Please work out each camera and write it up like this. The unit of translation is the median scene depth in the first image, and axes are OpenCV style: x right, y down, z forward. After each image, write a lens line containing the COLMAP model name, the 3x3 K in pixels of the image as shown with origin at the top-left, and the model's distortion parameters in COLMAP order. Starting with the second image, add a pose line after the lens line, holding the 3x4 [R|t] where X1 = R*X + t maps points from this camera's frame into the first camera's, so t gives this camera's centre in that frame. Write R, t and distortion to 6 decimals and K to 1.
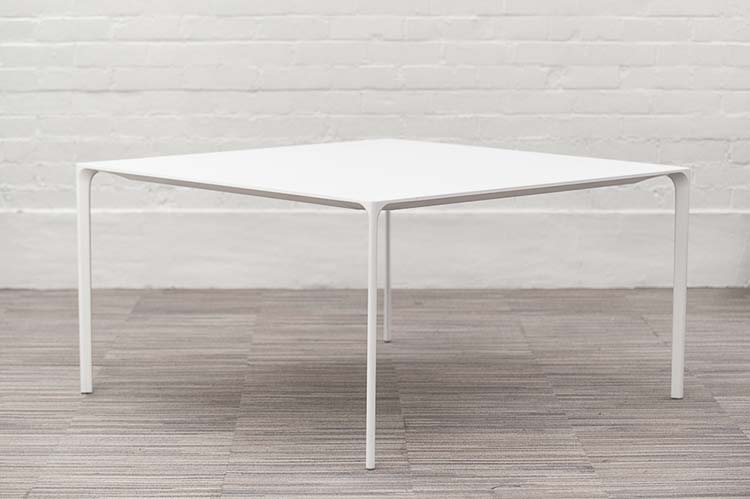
lens RADIAL K [[1916.5, 0, 375.0], [0, 1916.5, 249.5], [0, 0, 1]] dist [-0.048666, -0.116146]
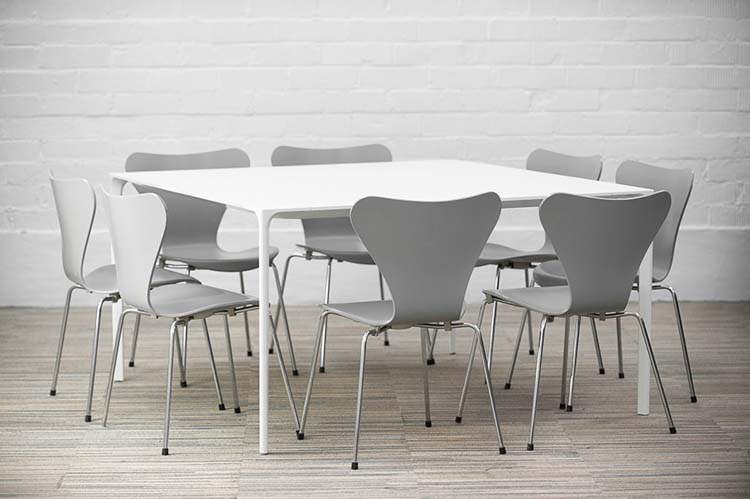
lens RADIAL K [[2092.2, 0, 375.0], [0, 2092.2, 249.5], [0, 0, 1]] dist [0.056090, -0.228853]
pose [[0.999806, -0.007355, 0.018249, -0.021035], [0.007802, 0.999669, -0.024520, 0.024654], [-0.018062, 0.024658, 0.999533, -0.180071]]
